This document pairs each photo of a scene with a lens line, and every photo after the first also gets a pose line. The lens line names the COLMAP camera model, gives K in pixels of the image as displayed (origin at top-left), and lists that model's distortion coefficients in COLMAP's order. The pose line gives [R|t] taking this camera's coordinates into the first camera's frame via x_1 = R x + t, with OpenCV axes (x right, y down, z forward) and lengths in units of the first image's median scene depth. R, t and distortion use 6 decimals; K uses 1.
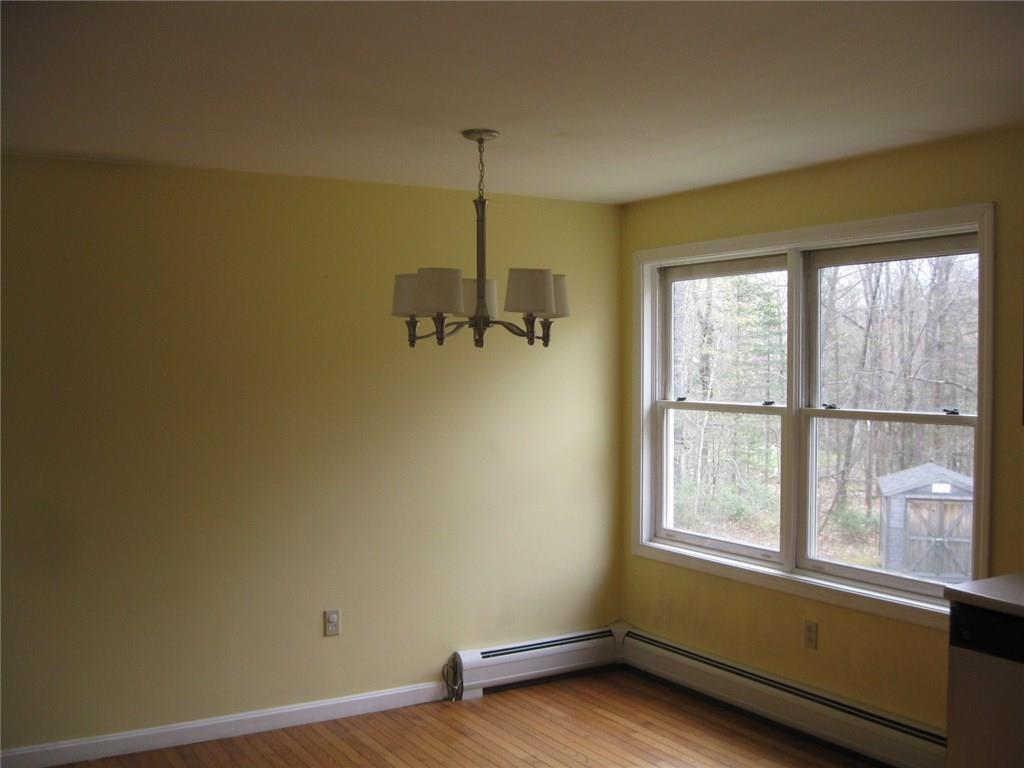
lens RADIAL K [[1047.4, 0, 512.0], [0, 1047.4, 384.0], [0, 0, 1]] dist [-0.126084, 0.049705]
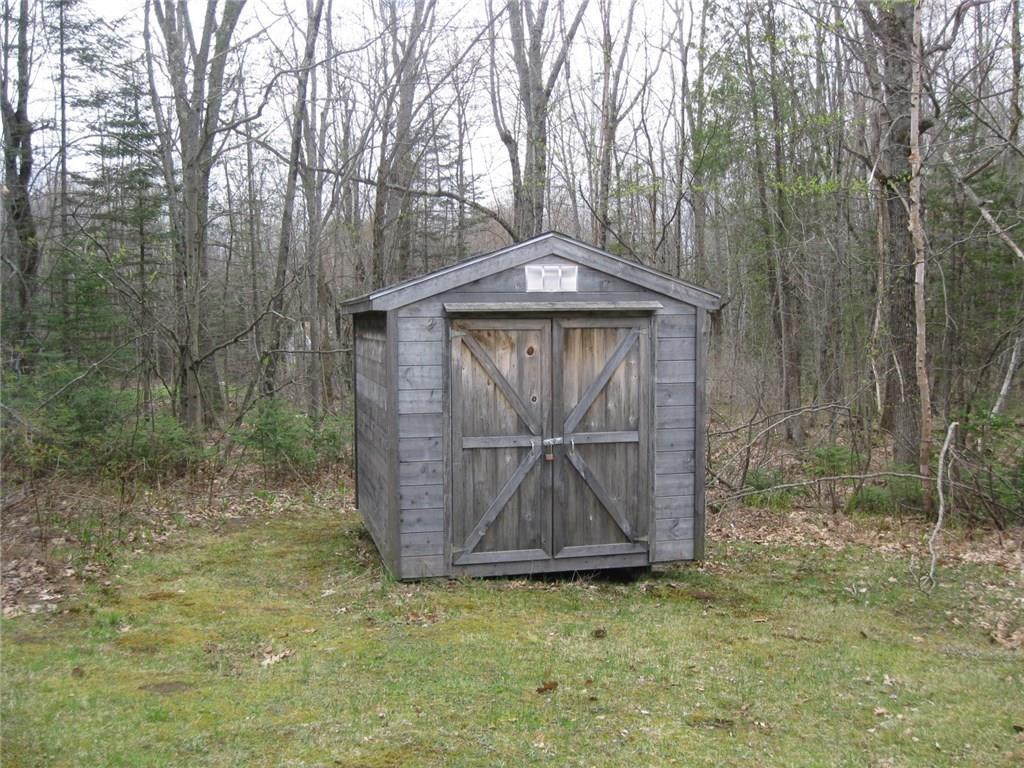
lens RADIAL K [[1047.4, 0, 512.0], [0, 1047.4, 384.0], [0, 0, 1]] dist [-0.126084, 0.049705]
pose [[0.861890, -0.052749, 0.504345, 0.244402], [0.030965, 0.998194, 0.051484, 0.117082], [-0.506150, -0.028757, 0.861966, 0.727038]]
